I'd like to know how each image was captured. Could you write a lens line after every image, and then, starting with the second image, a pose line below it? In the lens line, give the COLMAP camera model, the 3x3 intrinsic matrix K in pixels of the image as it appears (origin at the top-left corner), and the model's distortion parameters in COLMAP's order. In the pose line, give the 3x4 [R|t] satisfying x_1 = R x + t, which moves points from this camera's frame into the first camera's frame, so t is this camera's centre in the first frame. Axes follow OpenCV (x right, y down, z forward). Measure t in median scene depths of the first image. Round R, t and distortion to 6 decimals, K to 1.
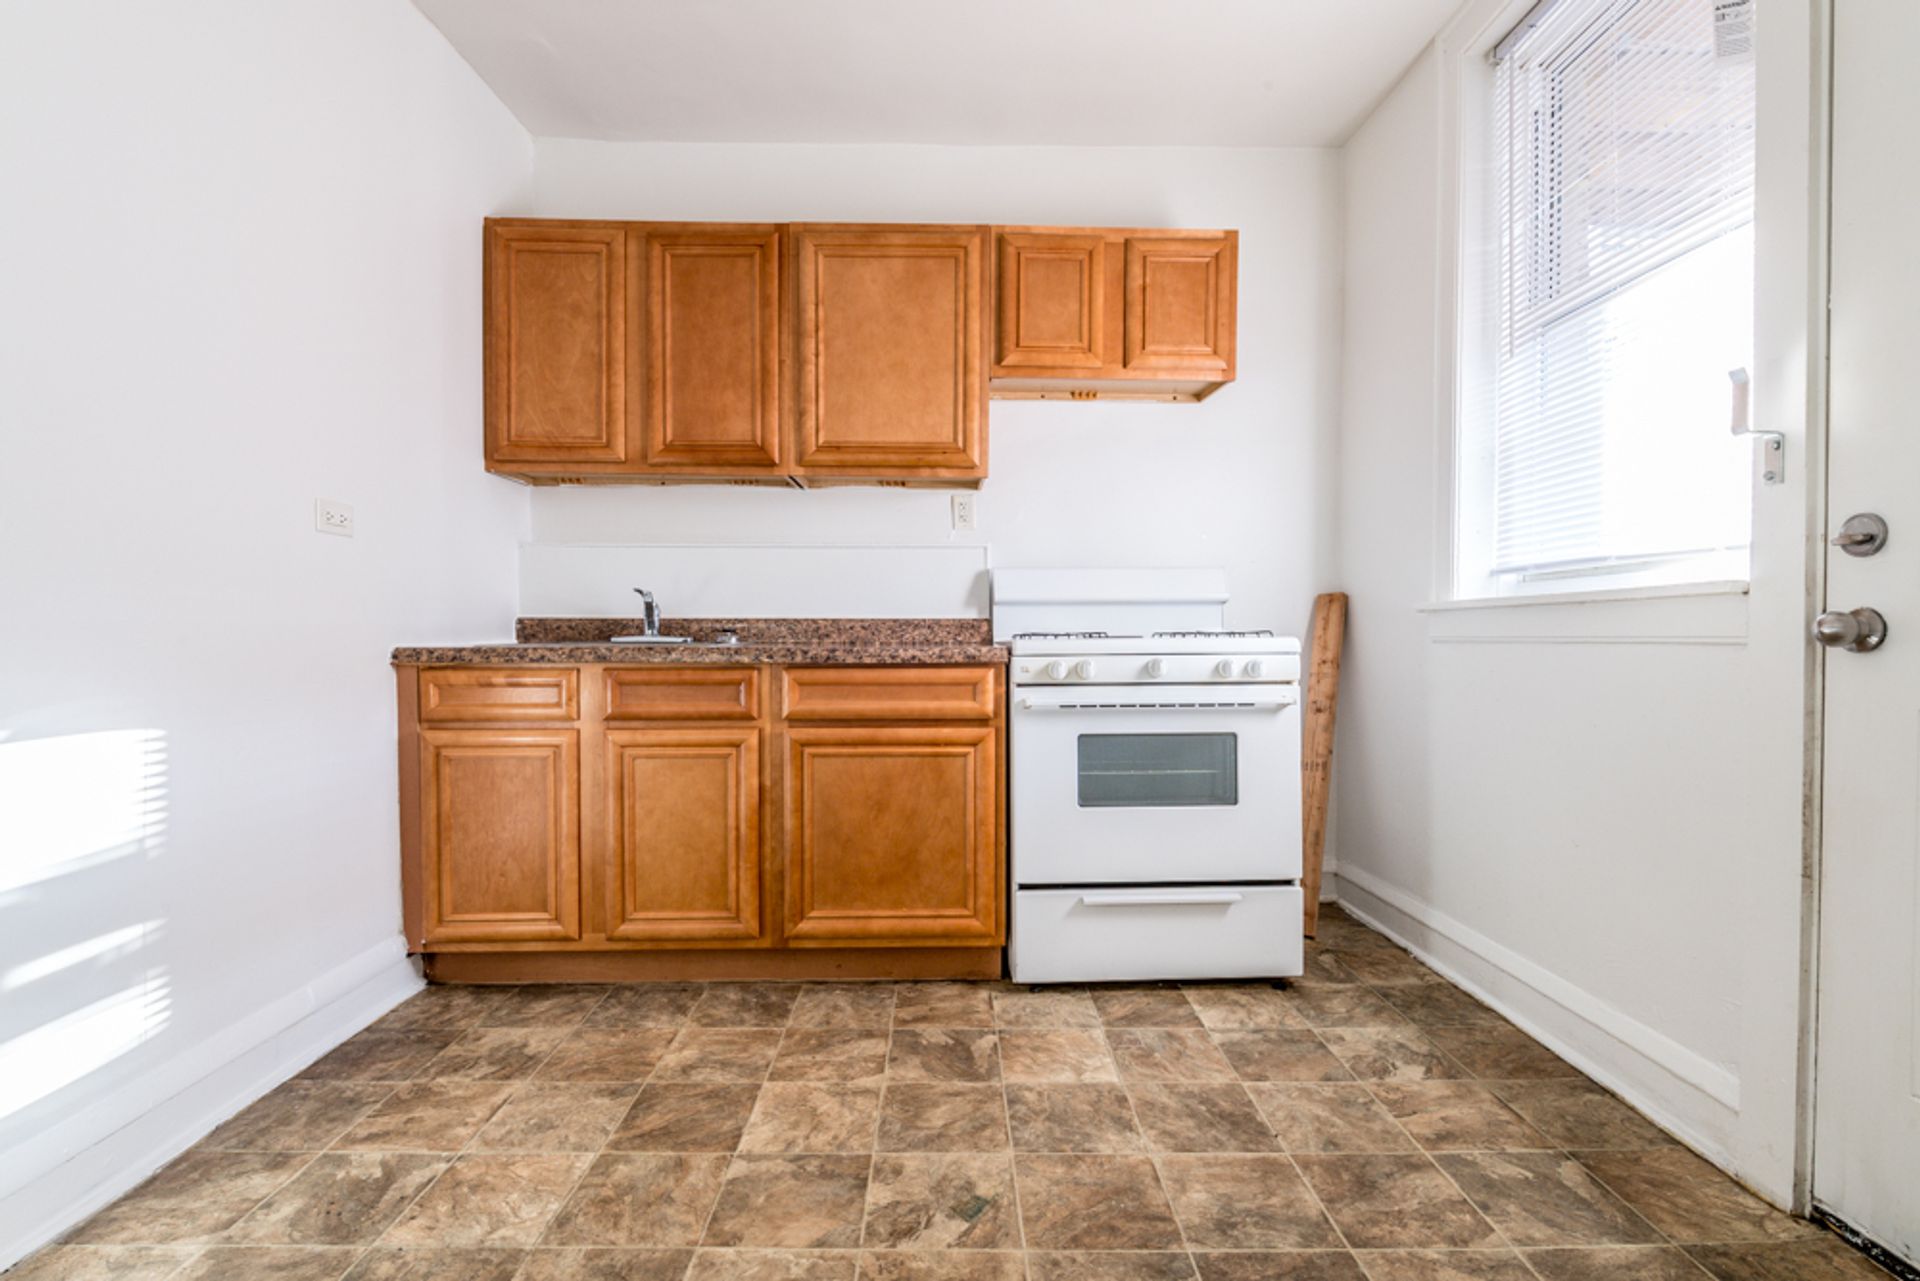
lens RADIAL K [[875.7, 0, 960.0], [0, 875.7, 640.5], [0, 0, 1]] dist [0.006994, -0.007670]
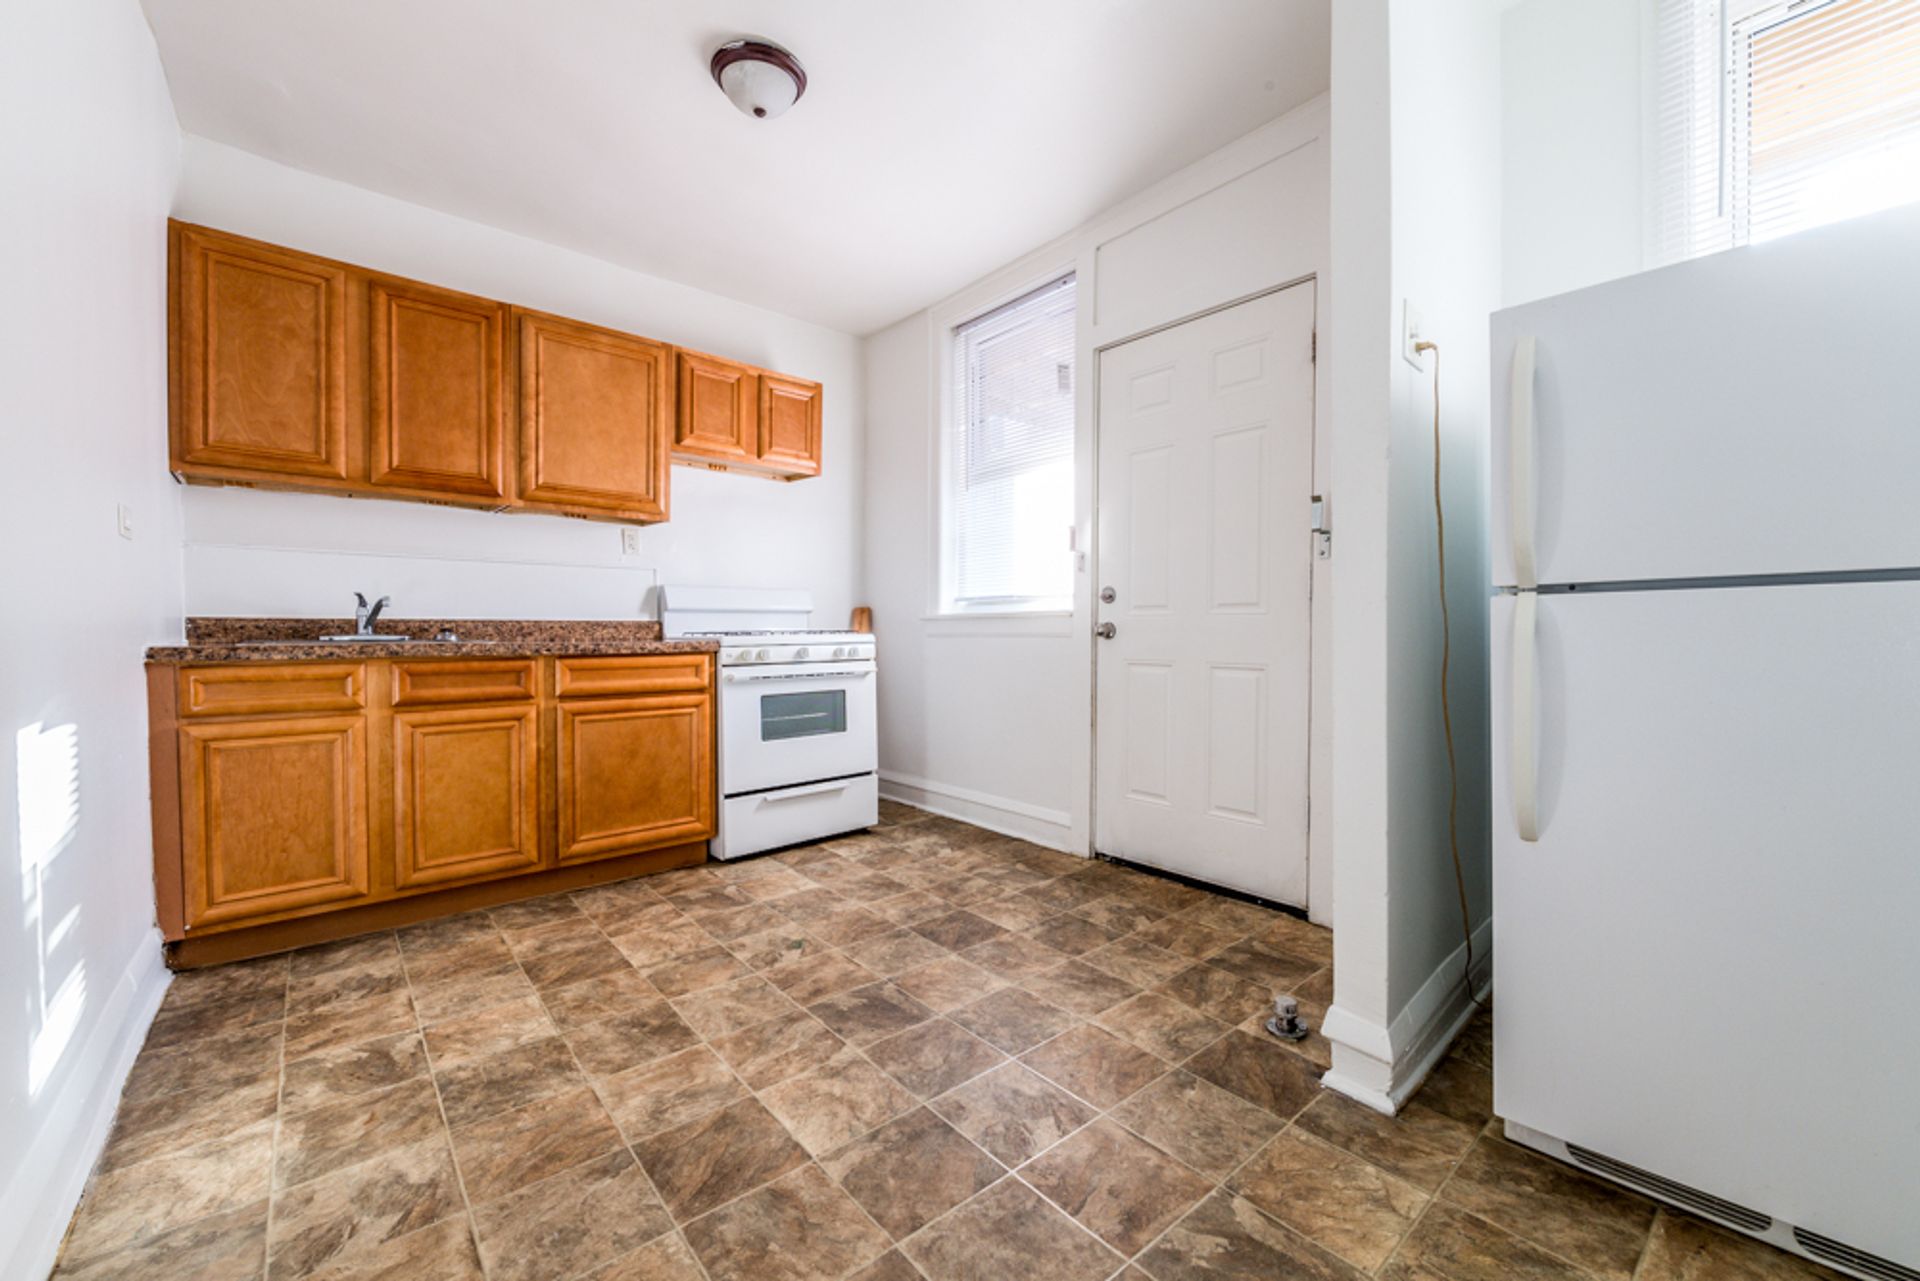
lens RADIAL K [[754.6, 0, 952.5], [0, 754.6, 640.3], [0, 0, 1]] dist [0.003229, -0.005700]
pose [[0.764467, -0.009161, 0.644598, -0.481517], [0.005540, 0.999955, 0.007641, -0.001540], [-0.644639, -0.002270, 0.764484, -0.270440]]
